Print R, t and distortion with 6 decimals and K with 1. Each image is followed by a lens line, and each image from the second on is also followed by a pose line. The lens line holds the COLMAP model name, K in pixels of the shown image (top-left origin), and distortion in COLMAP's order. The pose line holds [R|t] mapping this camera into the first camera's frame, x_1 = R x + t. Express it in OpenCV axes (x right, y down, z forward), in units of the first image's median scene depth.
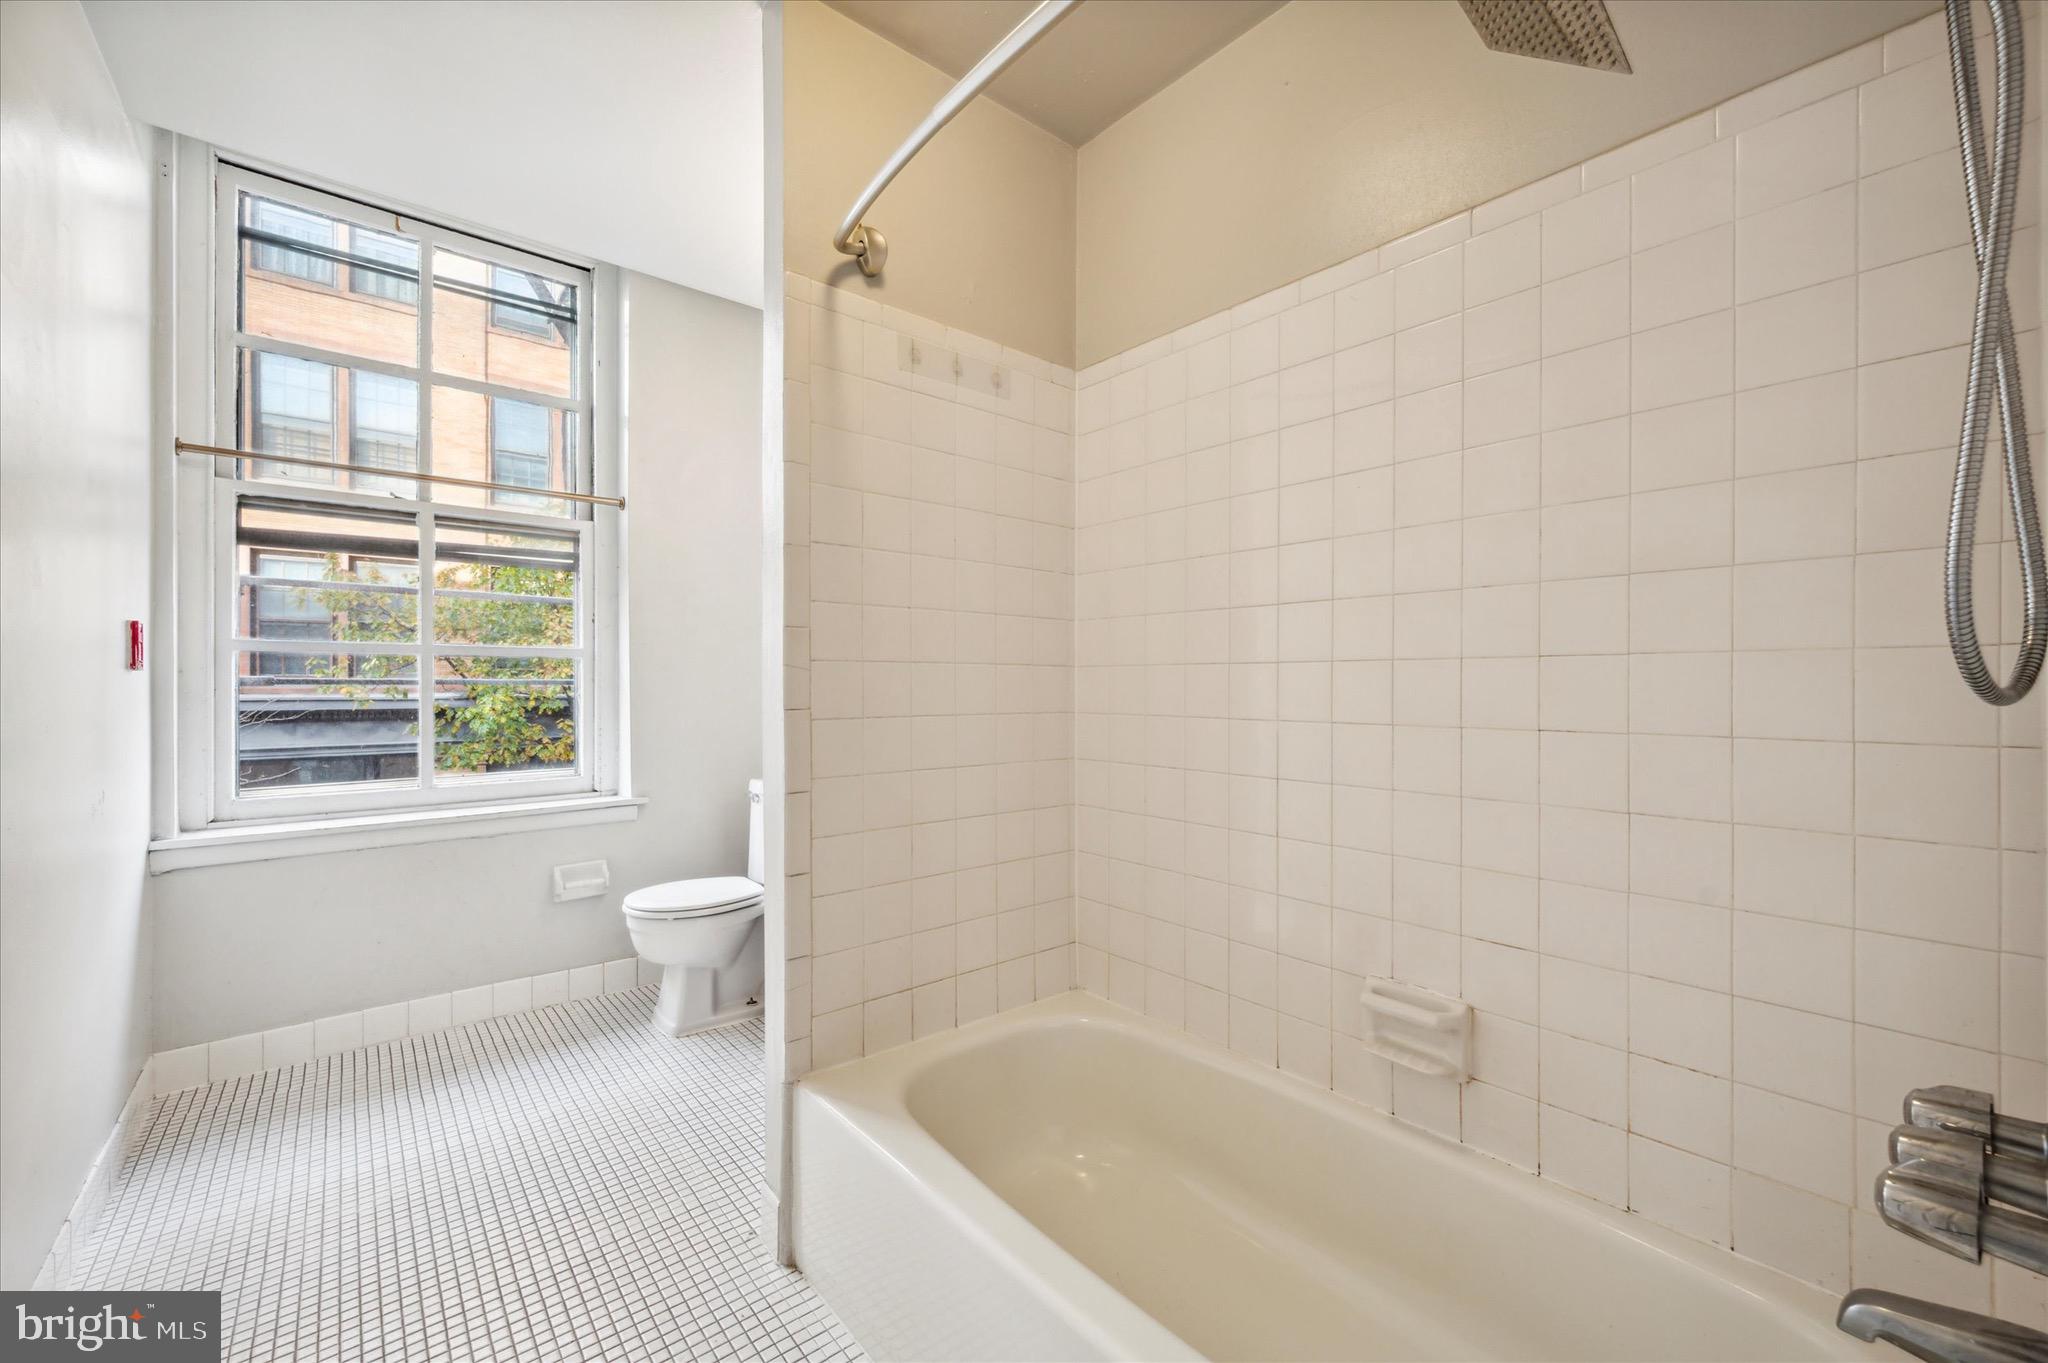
lens RADIAL K [[817.9, 0, 1030.2], [0, 817.9, 680.5], [0, 0, 1]] dist [-0.002116, 0.000615]
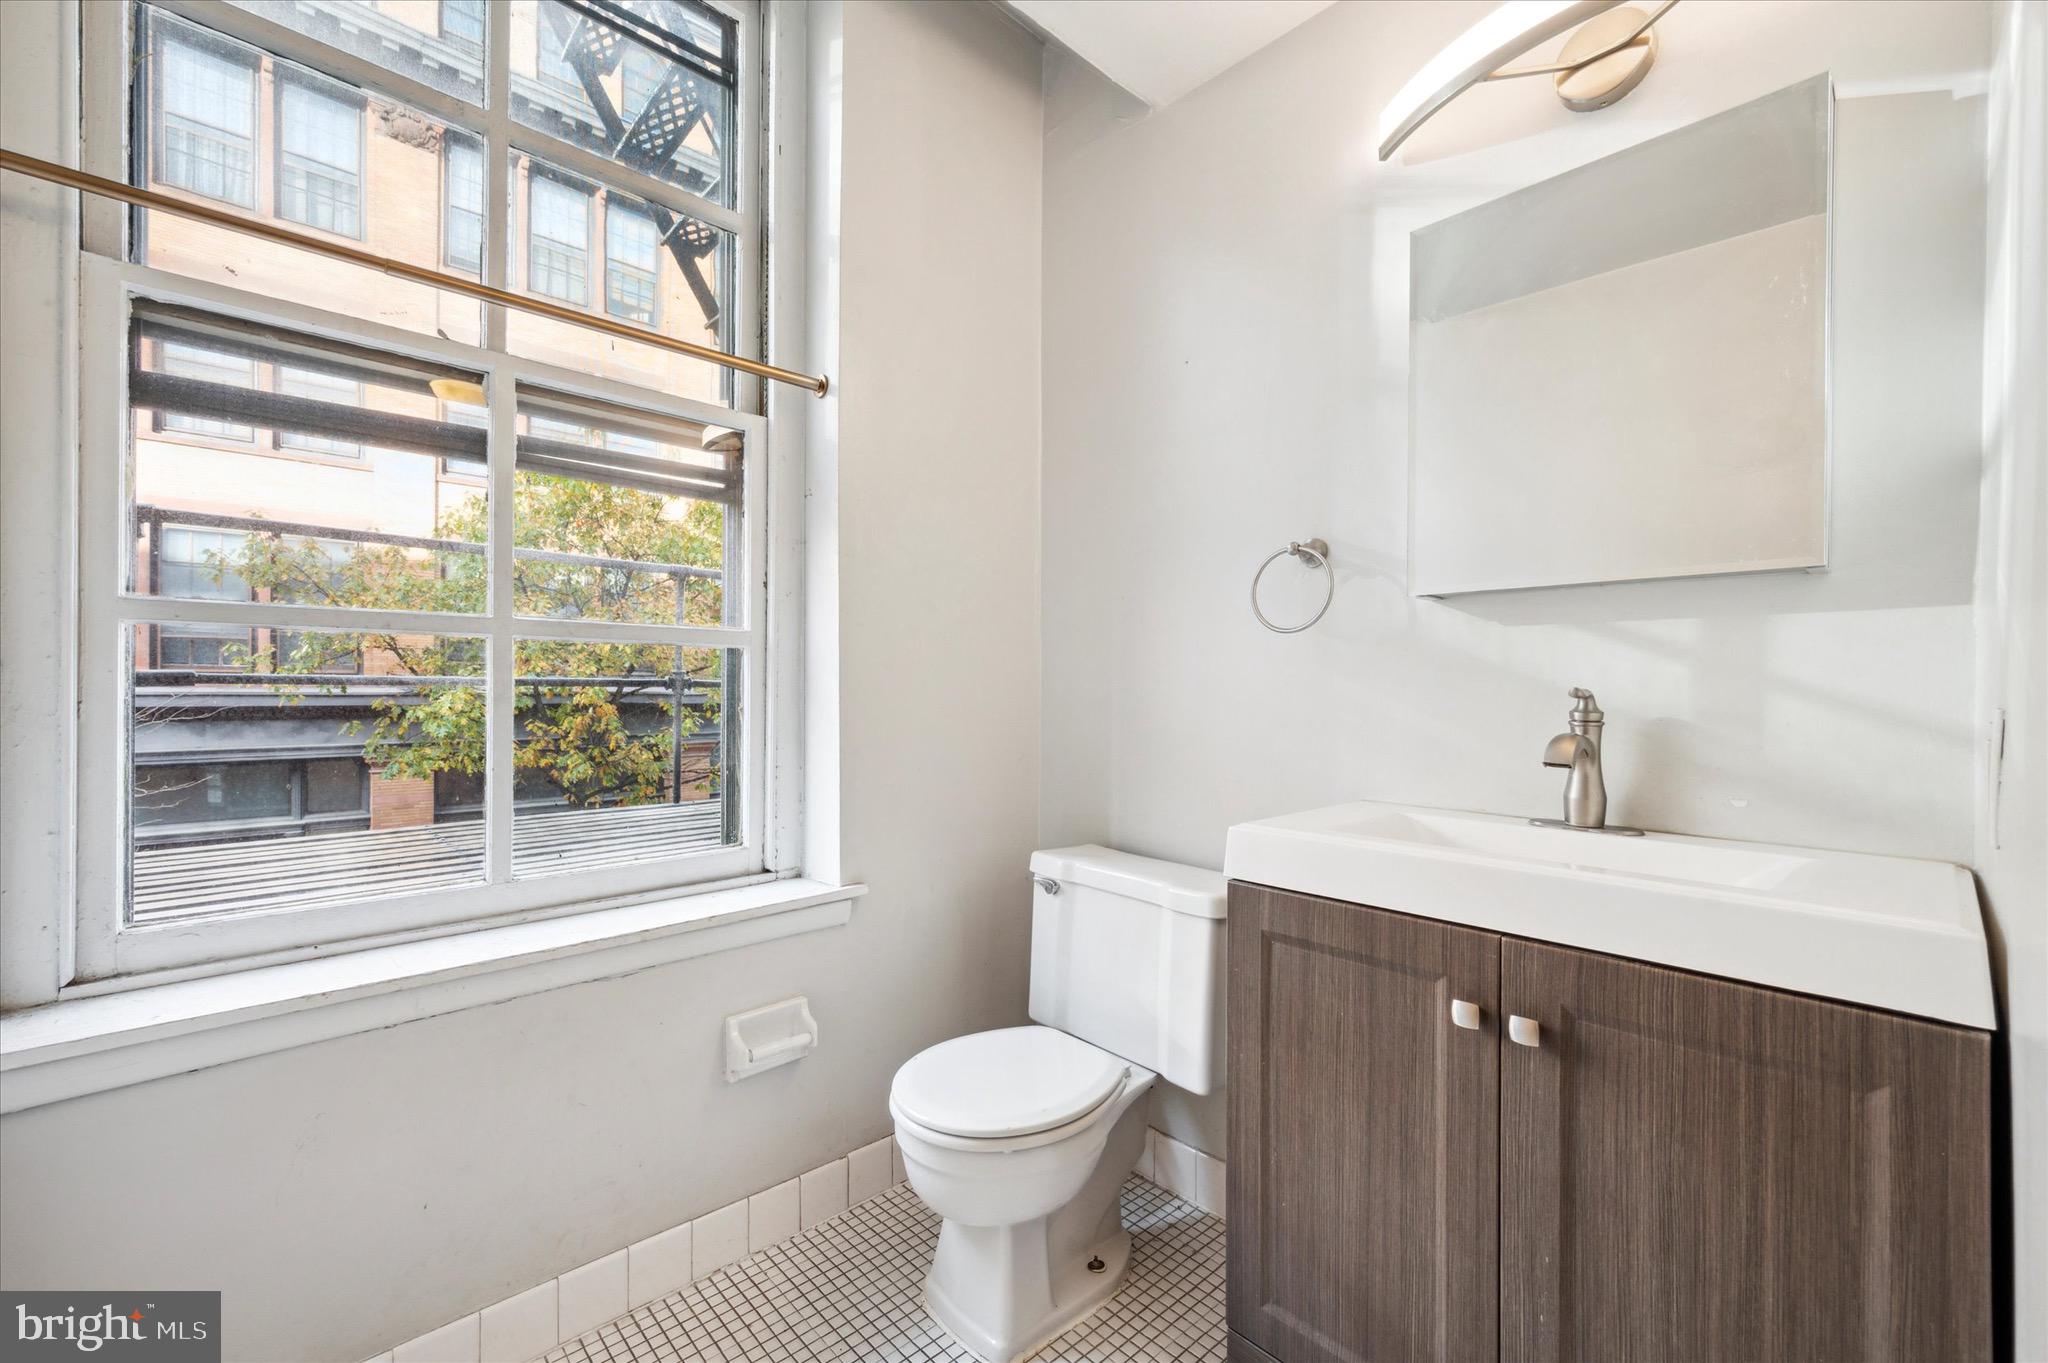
lens RADIAL K [[817.9, 0, 1016.8], [0, 817.9, 686.7], [0, 0, 1]] dist [-0.002116, 0.000615]
pose [[0.998434, 0.013199, 0.054364, -0.376599], [-0.013672, 0.999872, 0.008344, -0.006716], [-0.054247, -0.009074, 0.998486, 0.389259]]
